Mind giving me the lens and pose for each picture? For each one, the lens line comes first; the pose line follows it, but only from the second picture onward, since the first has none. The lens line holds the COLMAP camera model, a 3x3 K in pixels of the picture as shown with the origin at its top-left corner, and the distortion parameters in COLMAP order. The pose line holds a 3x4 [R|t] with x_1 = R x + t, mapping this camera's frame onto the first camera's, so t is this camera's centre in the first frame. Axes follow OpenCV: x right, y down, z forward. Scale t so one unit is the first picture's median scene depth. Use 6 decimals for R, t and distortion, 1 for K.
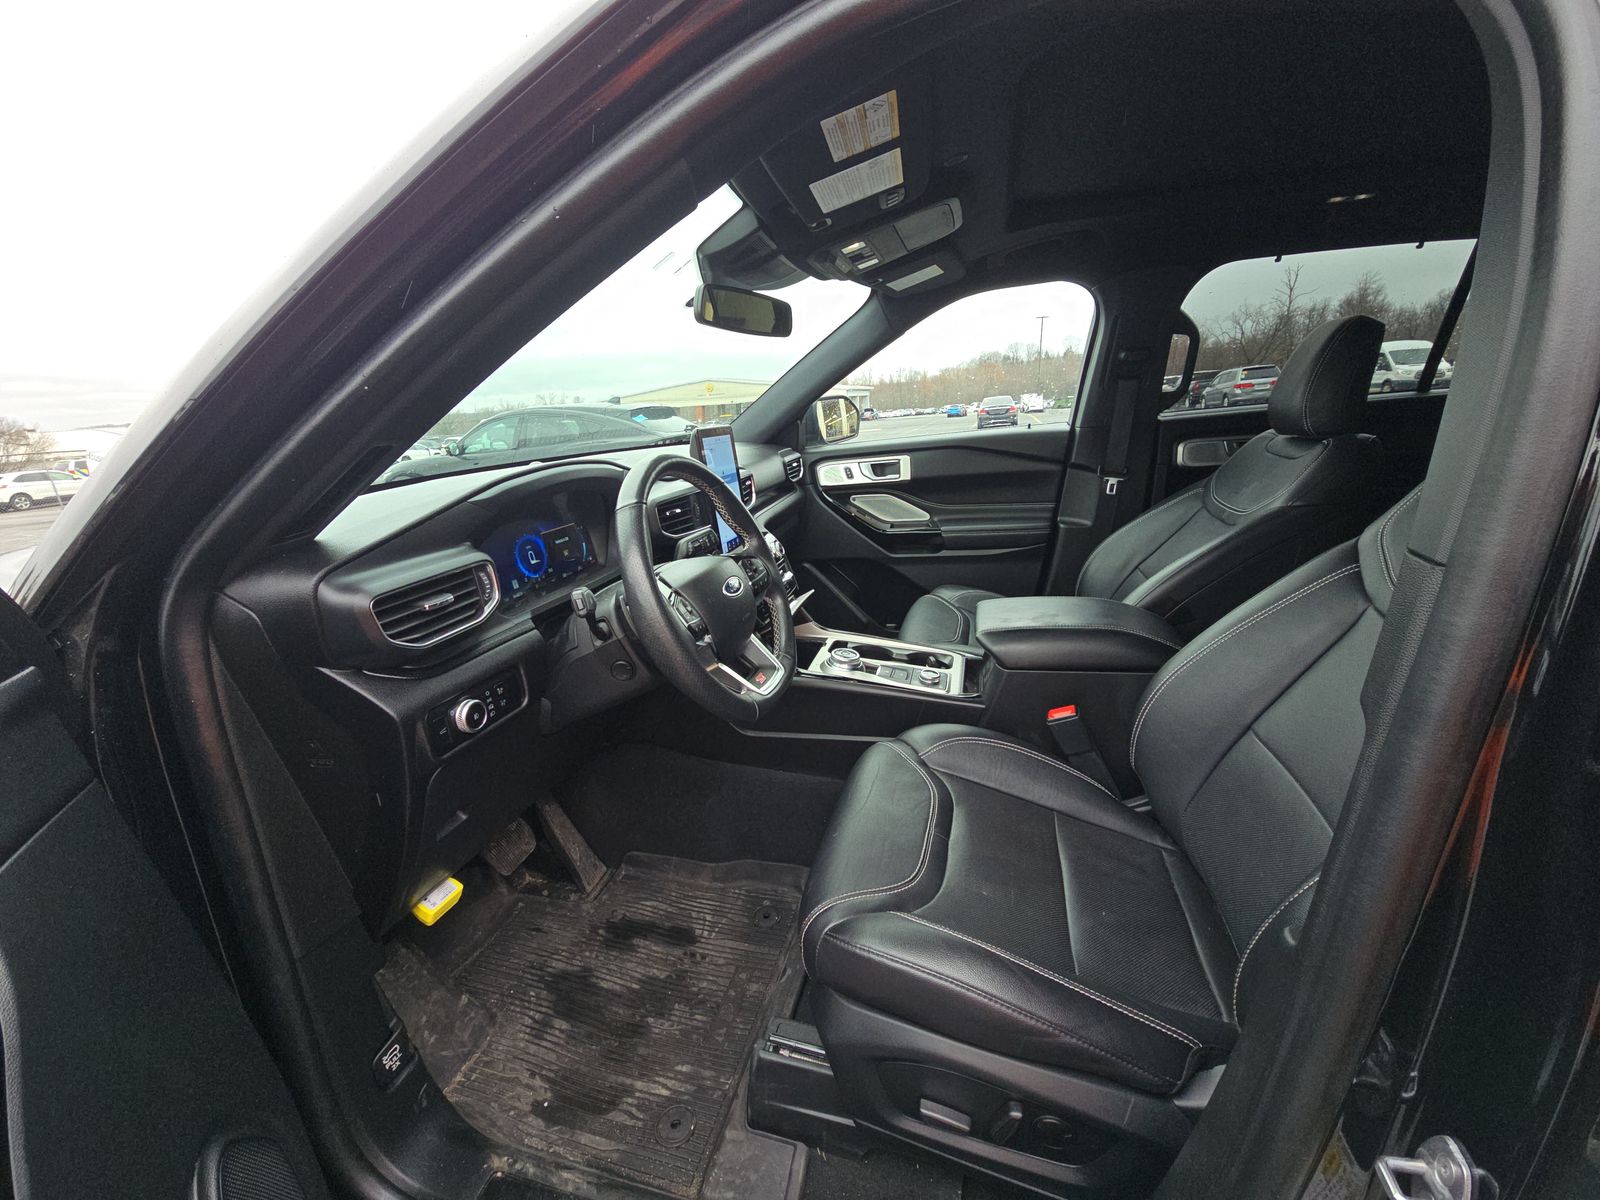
lens RADIAL K [[632.1, 0, 800.0], [0, 632.1, 600.0], [0, 0, 1]] dist [-0.017583, -0.000223]
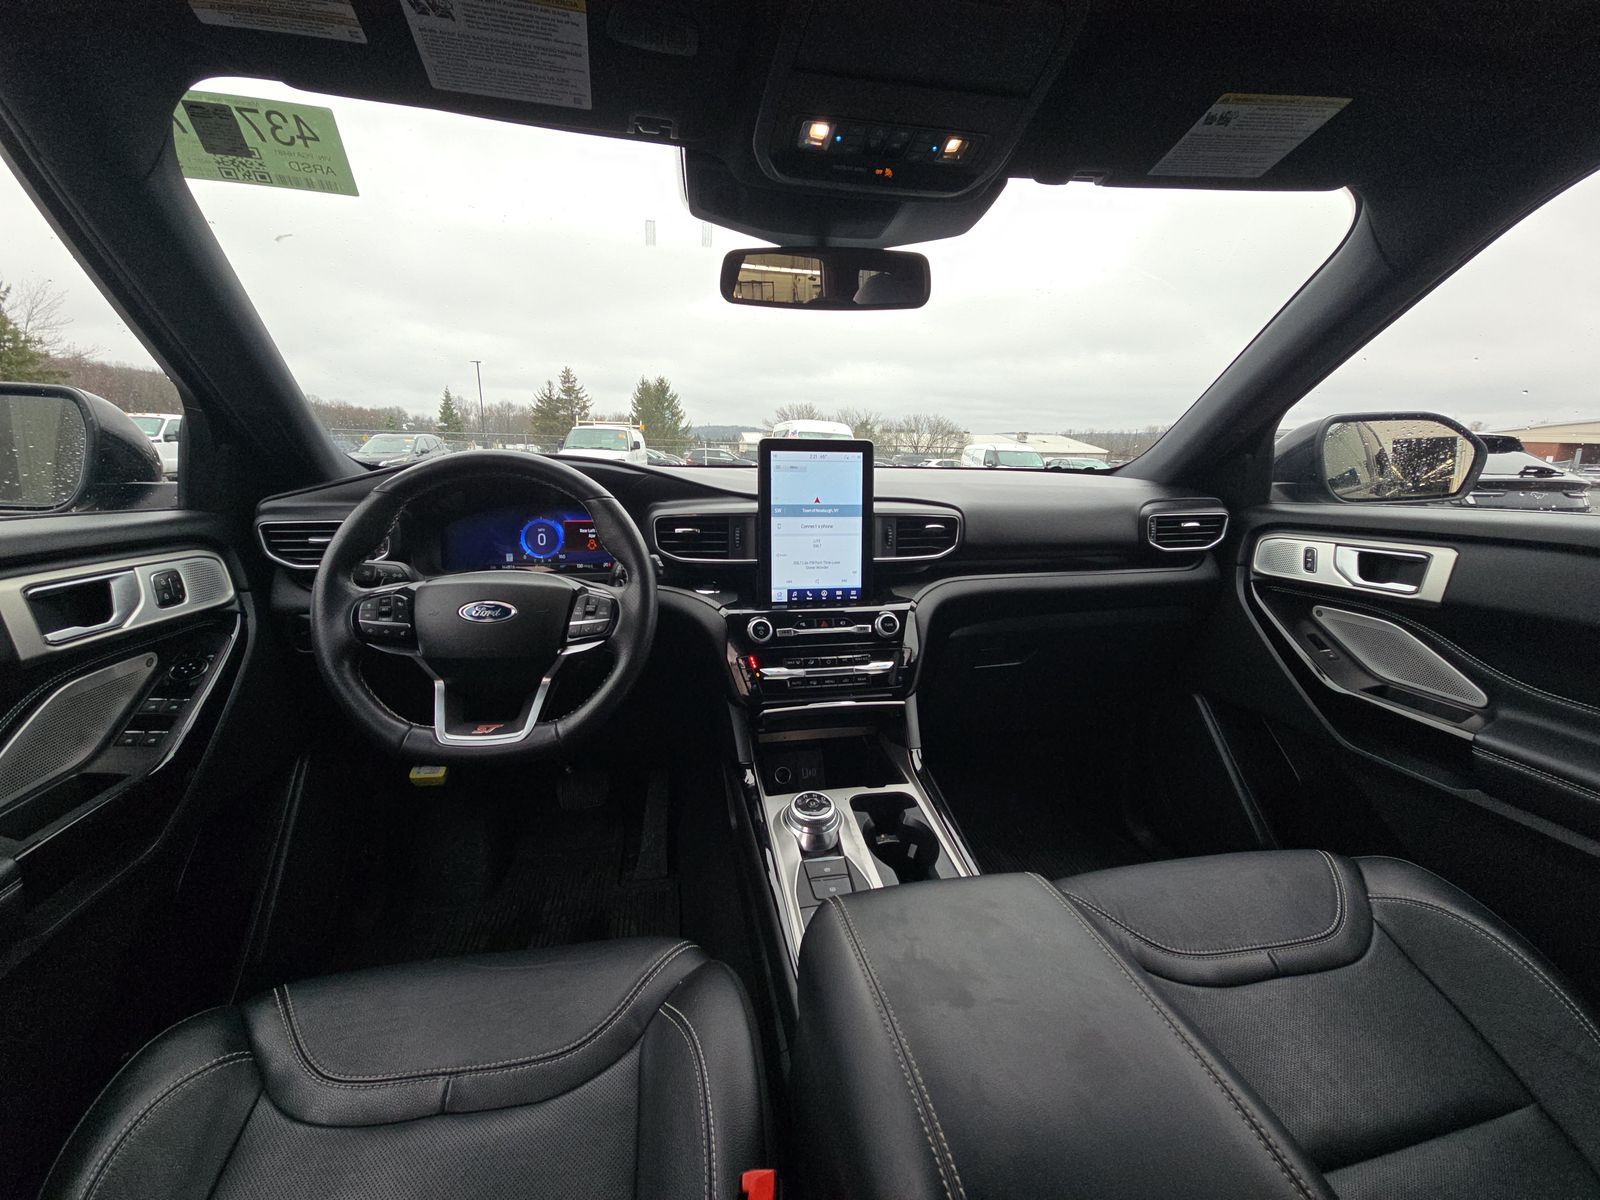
lens RADIAL K [[632.1, 0, 800.0], [0, 632.1, 600.0], [0, 0, 1]] dist [-0.017583, -0.000223]
pose [[0.429445, 0.267240, -0.862647, 0.349959], [-0.294937, 0.944340, 0.145722, -0.123083], [0.853575, 0.191847, 0.484360, 0.407946]]
